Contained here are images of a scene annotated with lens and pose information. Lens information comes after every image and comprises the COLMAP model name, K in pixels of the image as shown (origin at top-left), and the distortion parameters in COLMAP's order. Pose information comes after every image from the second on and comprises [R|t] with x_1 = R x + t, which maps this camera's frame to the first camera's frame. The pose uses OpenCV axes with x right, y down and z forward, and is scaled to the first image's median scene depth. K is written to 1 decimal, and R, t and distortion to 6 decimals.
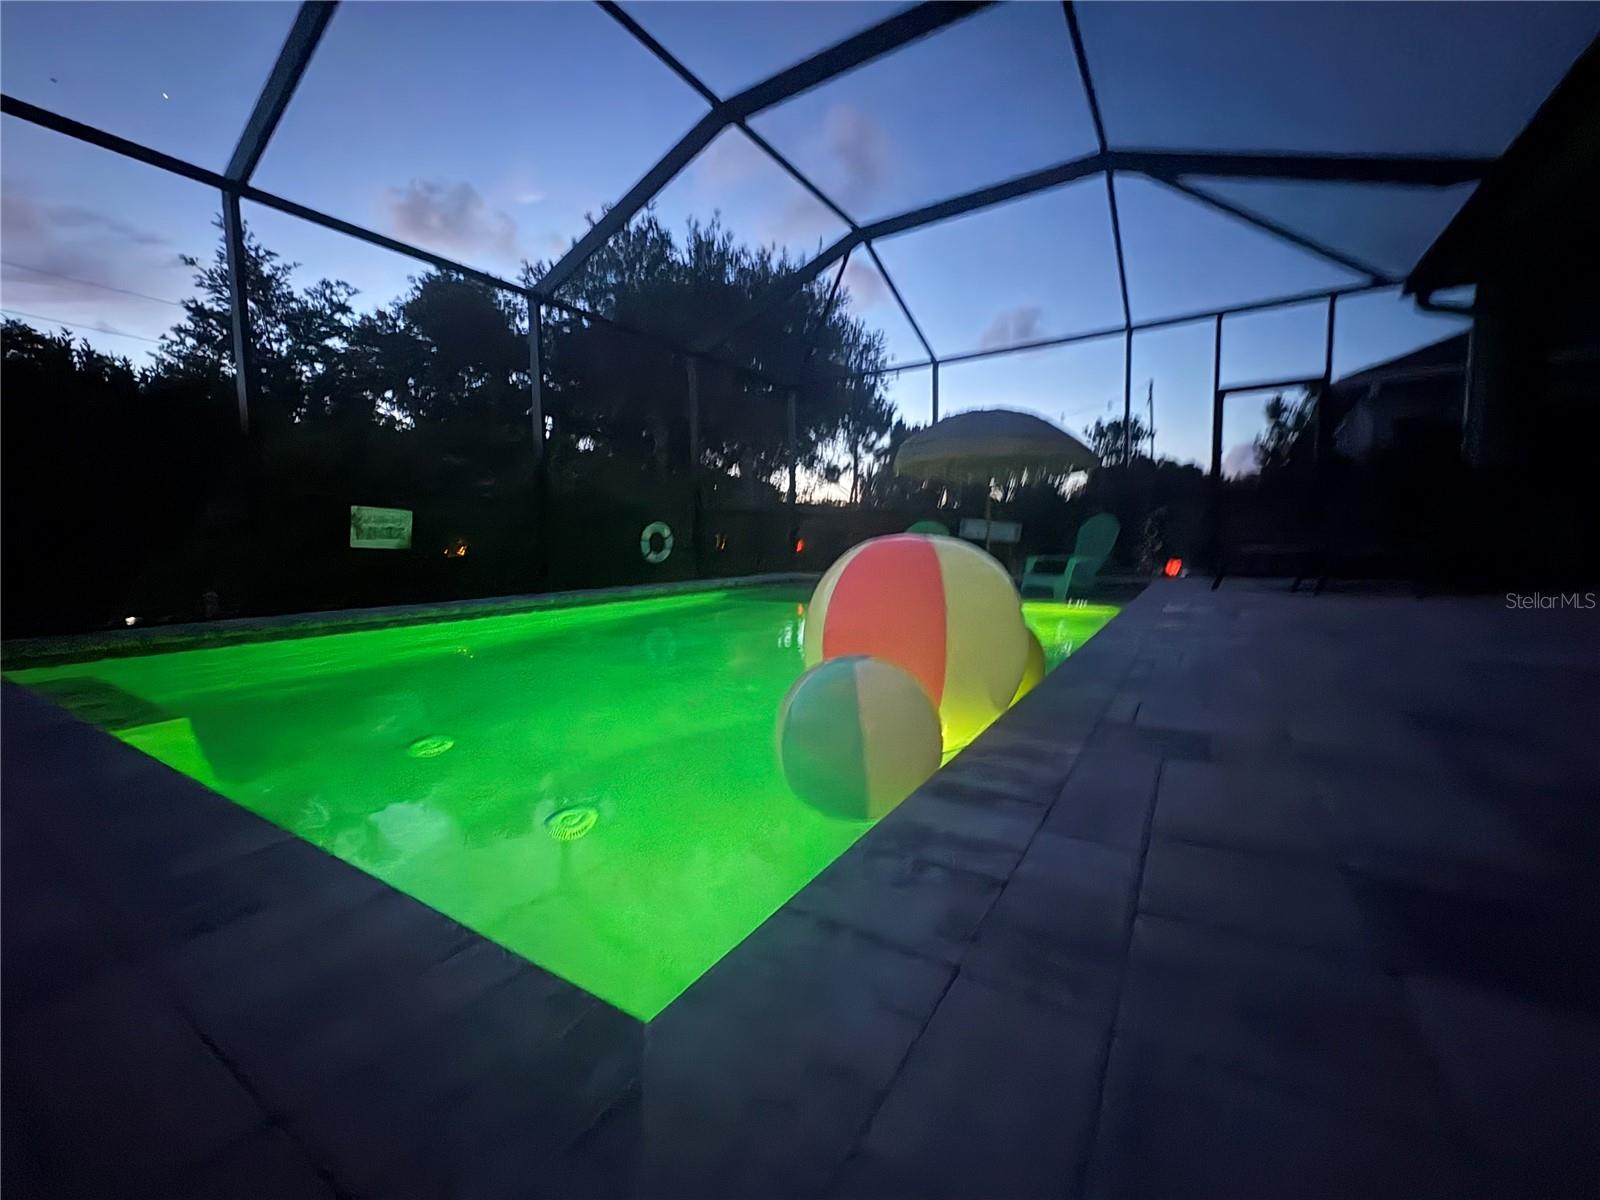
lens RADIAL K [[640.4, 0, 798.1], [0, 640.4, 597.7], [0, 0, 1]] dist [-0.000111, 0.000460]
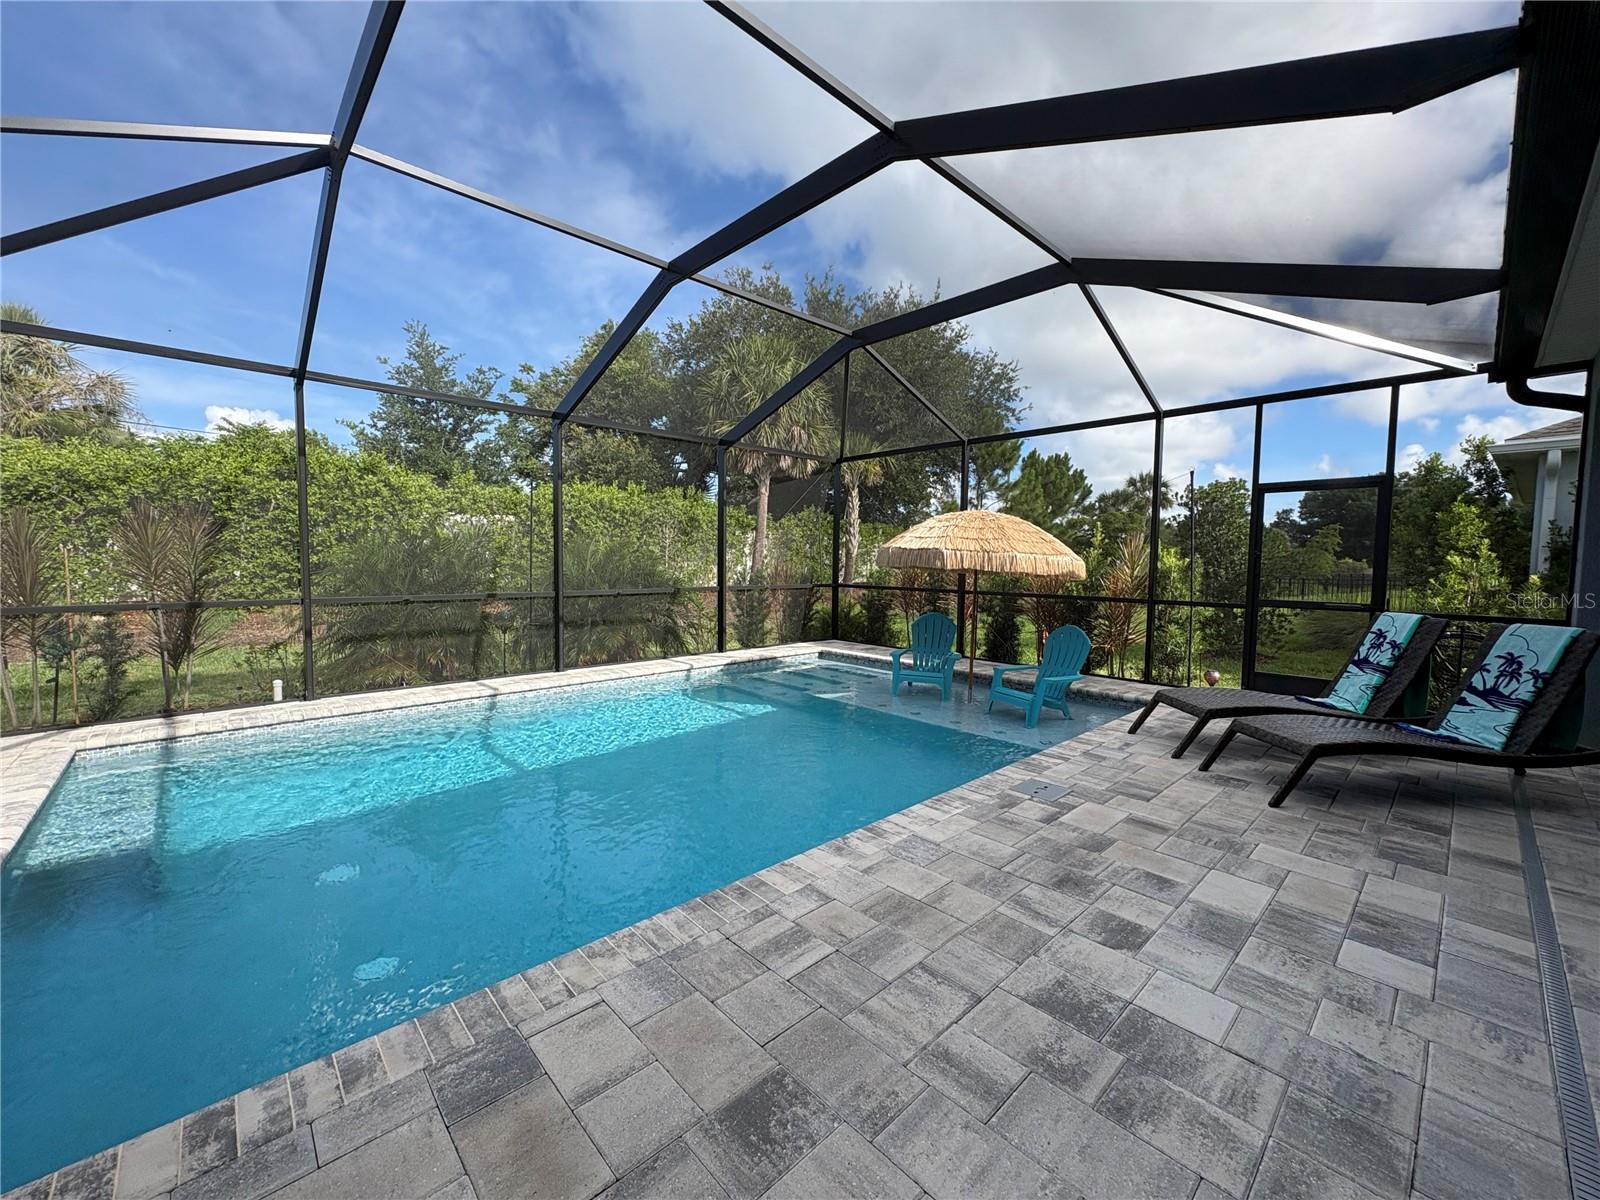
lens RADIAL K [[640.4, 0, 795.5], [0, 640.4, 591.7], [0, 0, 1]] dist [-0.000111, 0.000460]
pose [[0.966830, 0.038944, -0.252436, 0.158106], [-0.046269, 0.998661, -0.023145, -0.075585], [0.251196, 0.034057, 0.967337, -0.001297]]
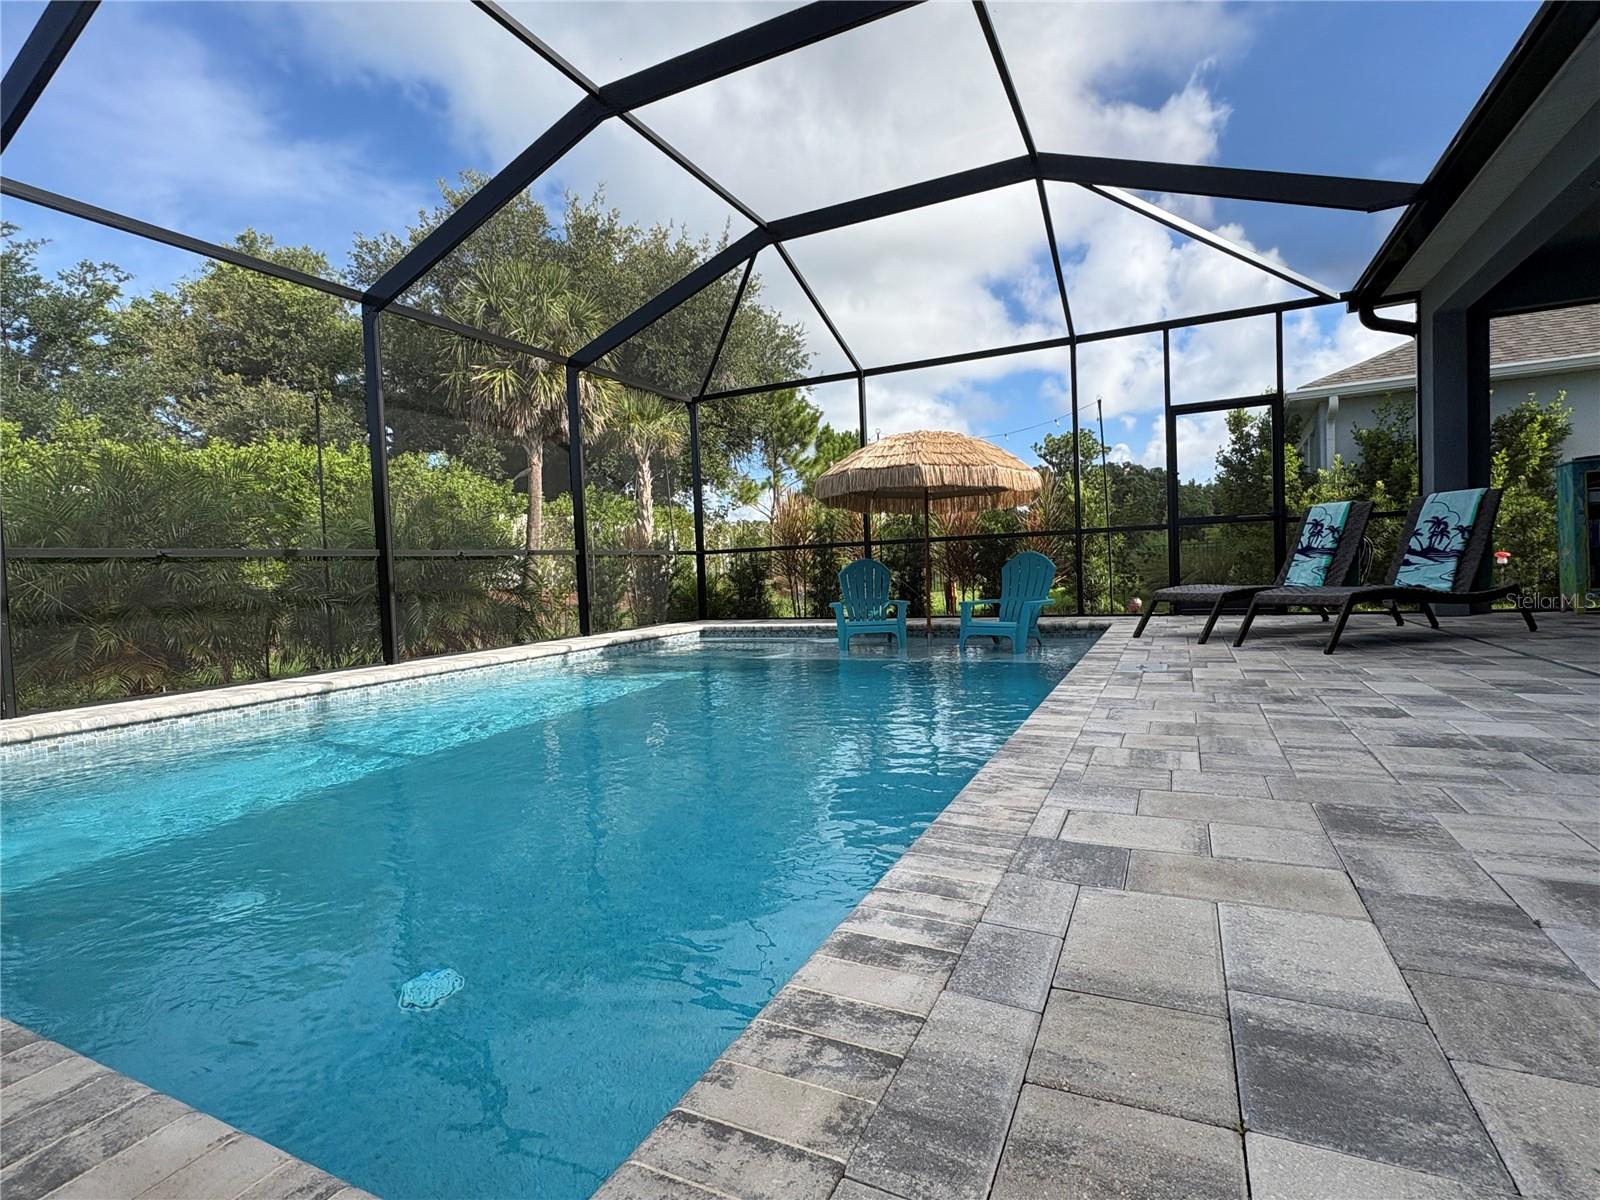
lens RADIAL K [[783.9, 0, 796.2], [0, 783.9, 588.7], [0, 0, 1]] dist [0.003262, 0.000723]
pose [[0.993798, -0.028765, 0.107414, 0.004070], [0.035098, 0.997726, -0.057545, -0.014619], [-0.105514, 0.060958, 0.992548, -0.014913]]
